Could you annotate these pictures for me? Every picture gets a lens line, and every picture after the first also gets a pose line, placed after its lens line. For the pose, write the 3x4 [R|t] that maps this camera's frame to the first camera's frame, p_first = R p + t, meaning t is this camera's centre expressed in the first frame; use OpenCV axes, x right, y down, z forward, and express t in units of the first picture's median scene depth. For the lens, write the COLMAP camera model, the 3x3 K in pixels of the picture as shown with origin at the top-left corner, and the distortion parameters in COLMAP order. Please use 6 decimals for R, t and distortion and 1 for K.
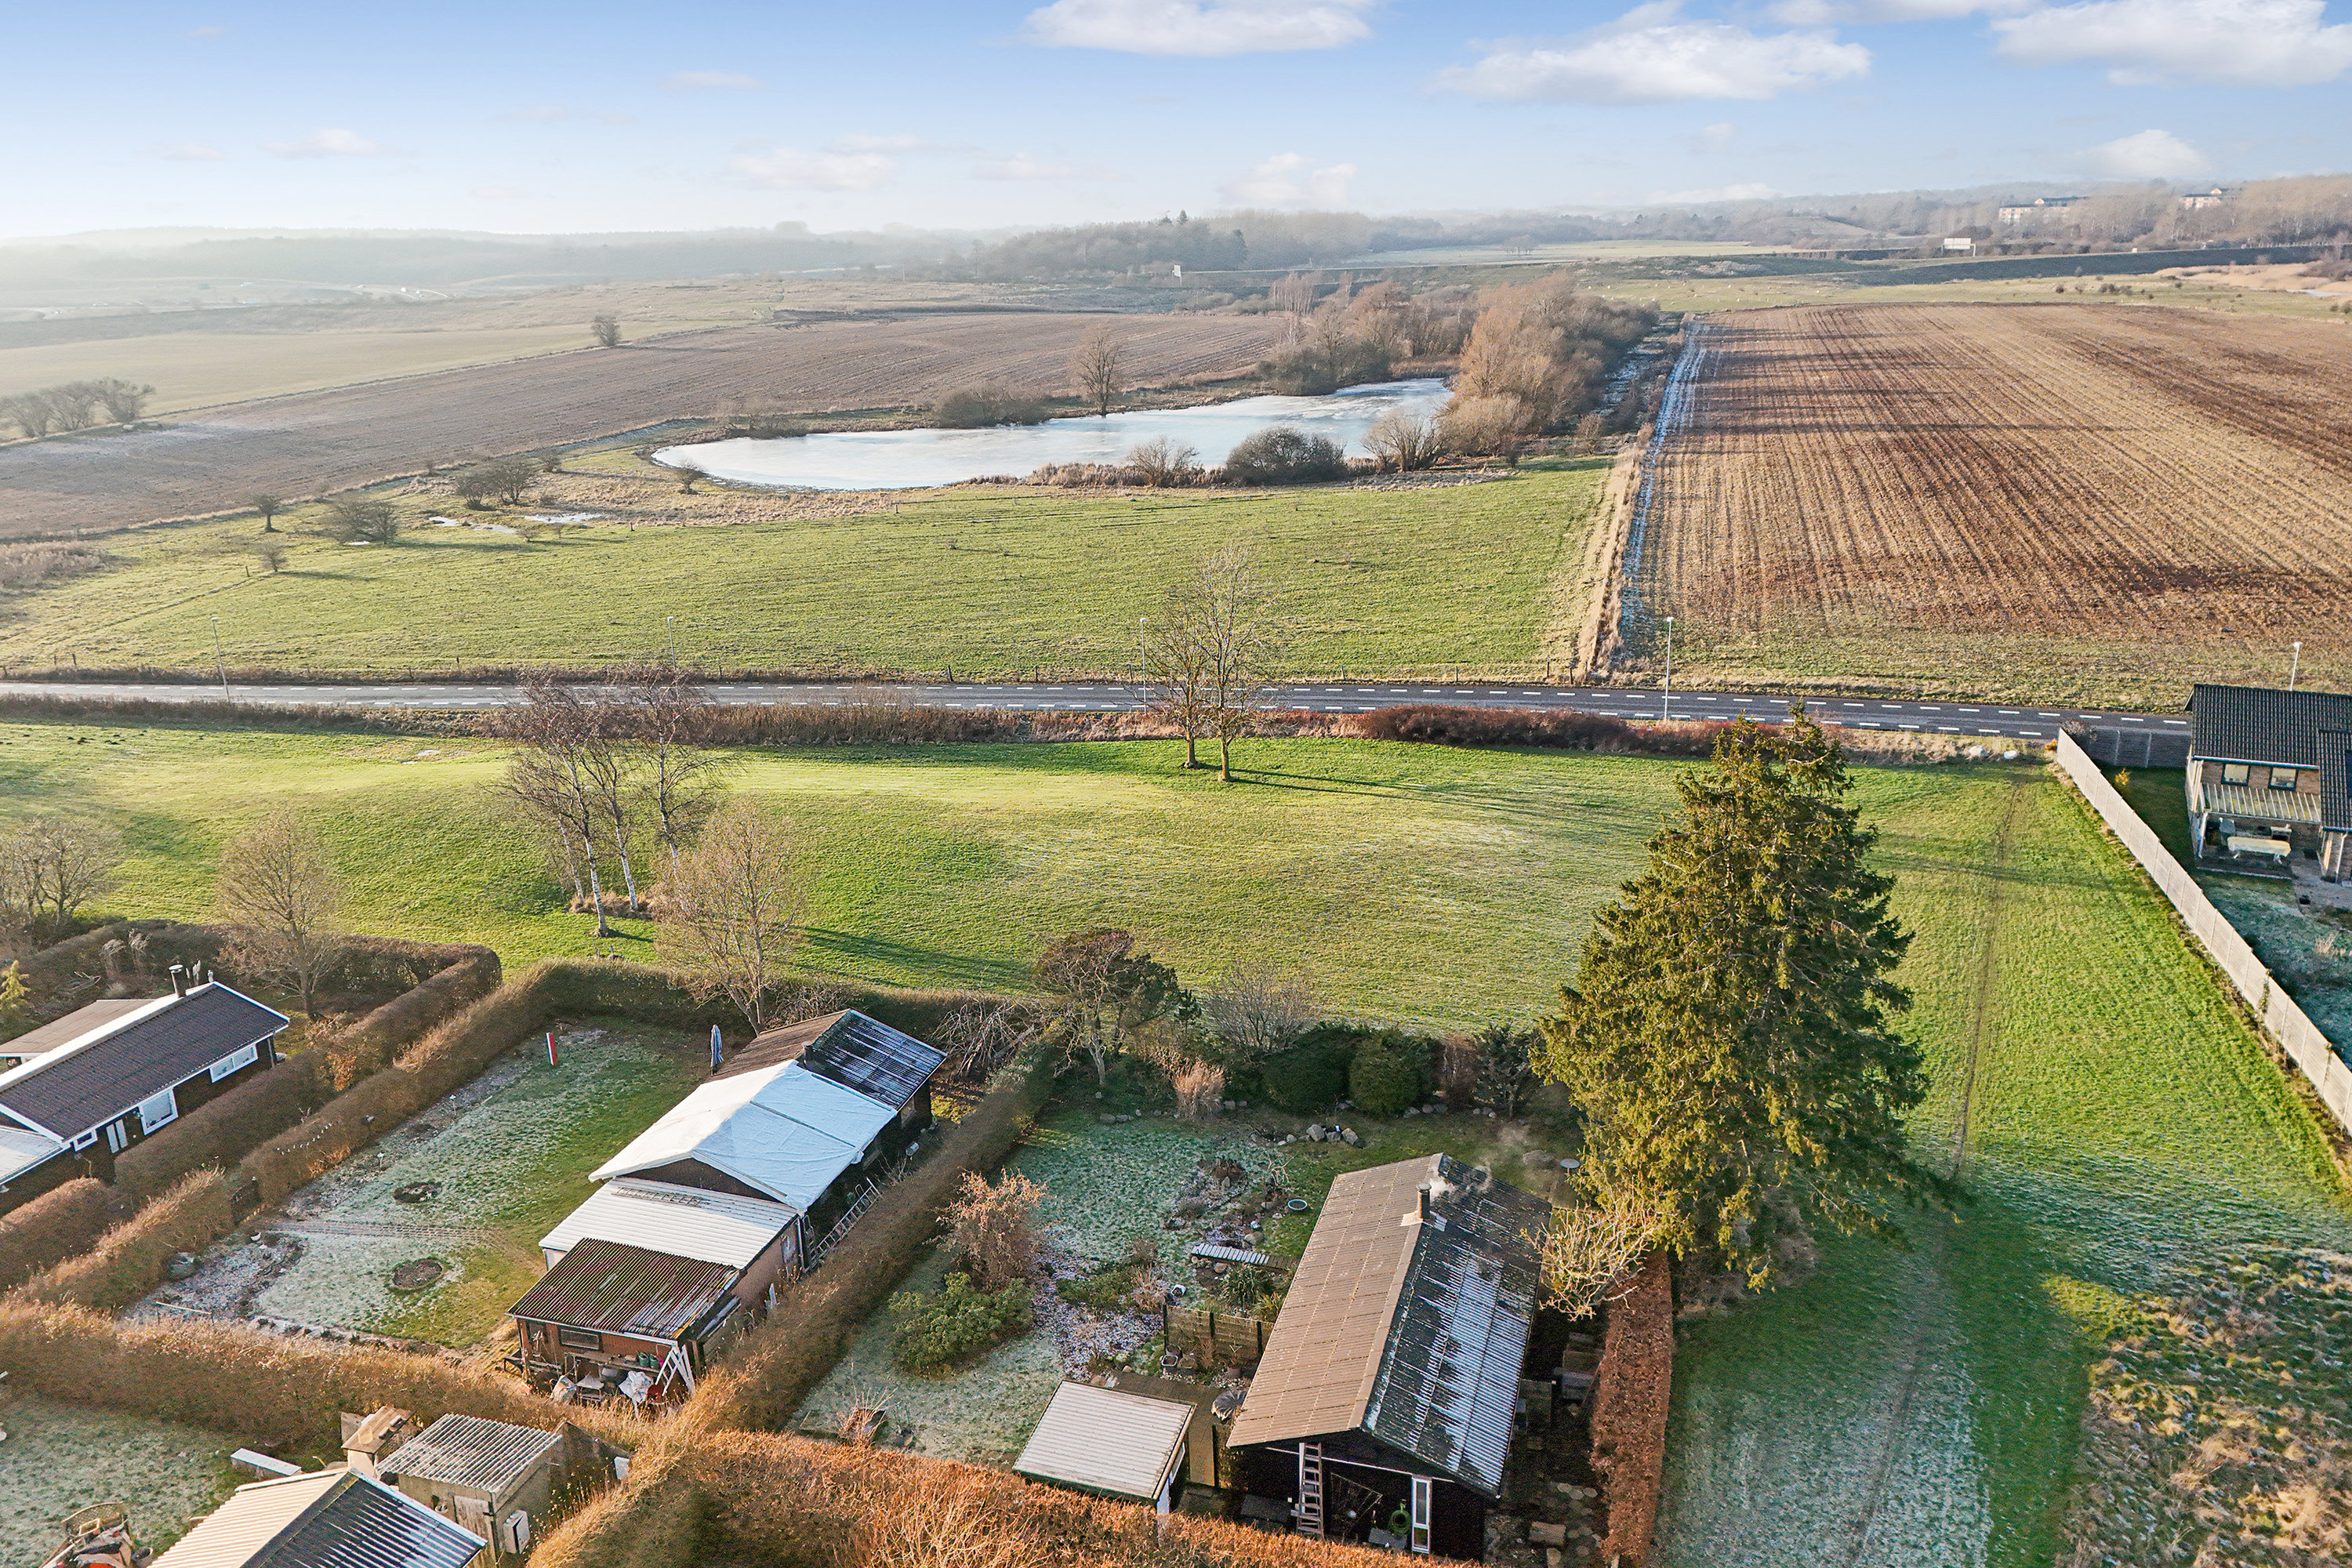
lens RADIAL K [[1709.0, 0, 1174.9], [0, 1709.0, 789.4], [0, 0, 1]] dist [0.055775, -0.027874]
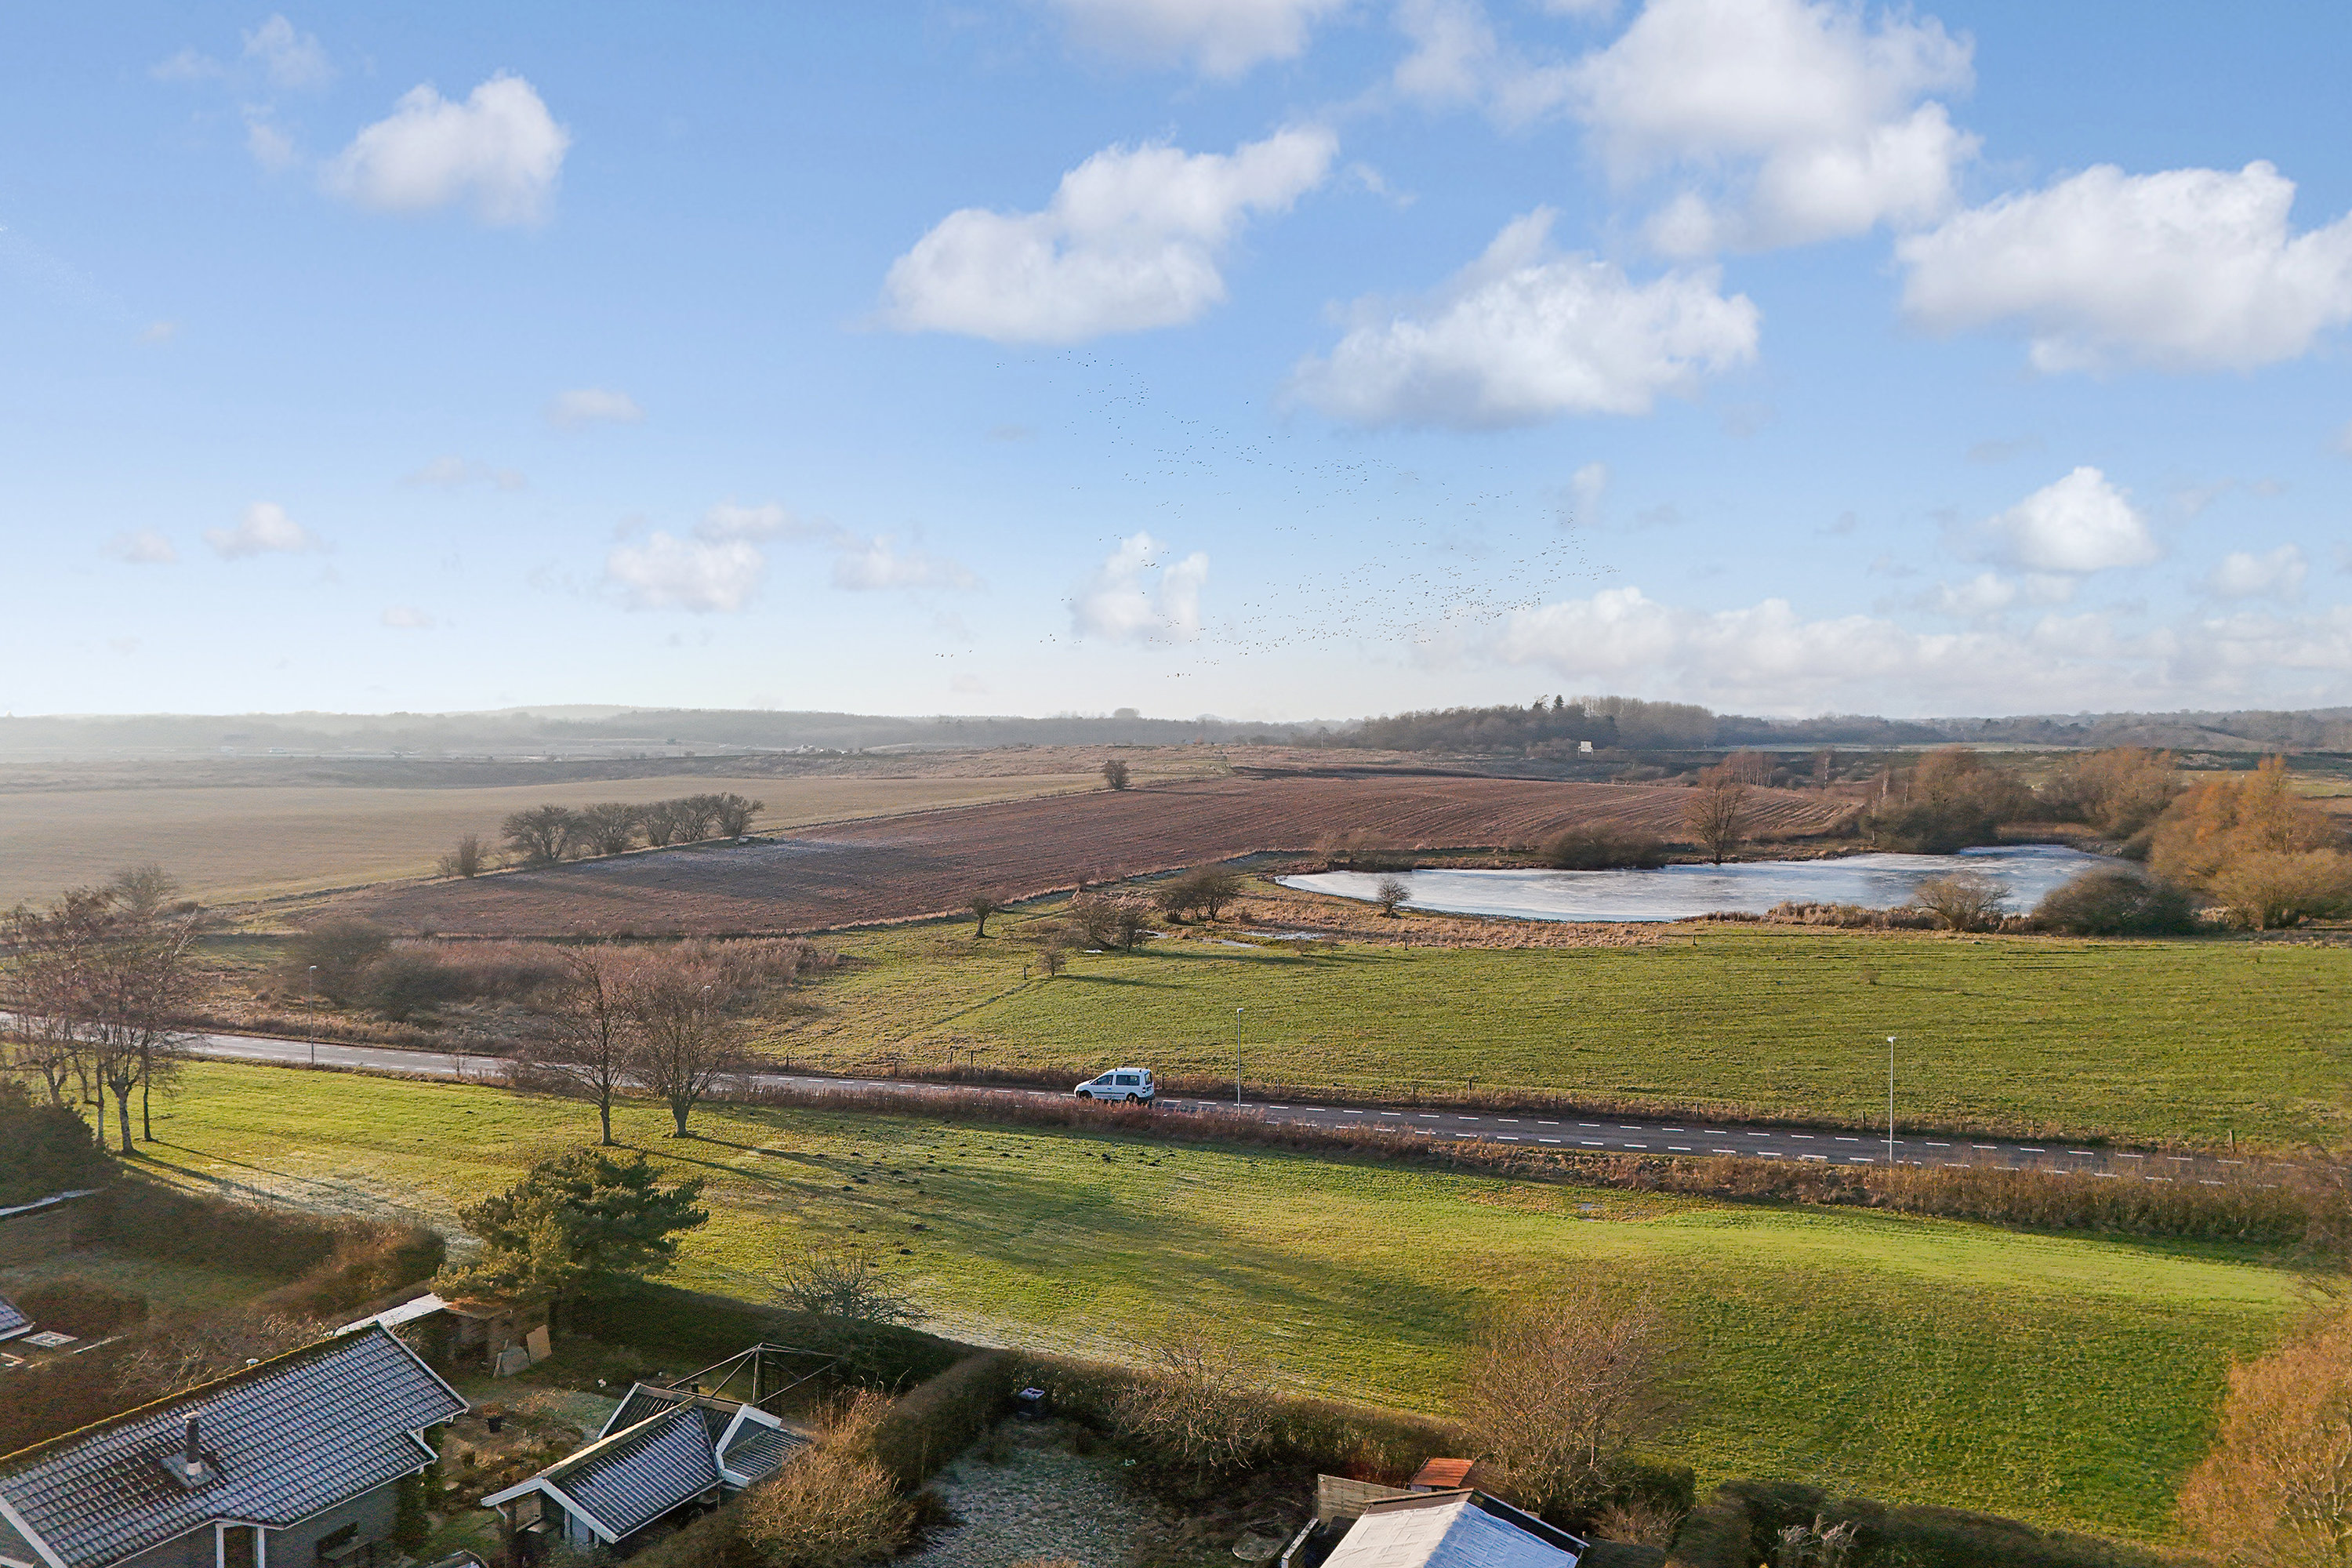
lens RADIAL K [[1709.0, 0, 1178.4], [0, 1709.0, 777.4], [0, 0, 1]] dist [0.055775, -0.027874]
pose [[0.987269, 0.027766, -0.156615, -0.209790], [-0.070680, 0.958673, -0.275591, 0.006945], [0.142490, 0.283152, 0.948431, 0.108893]]
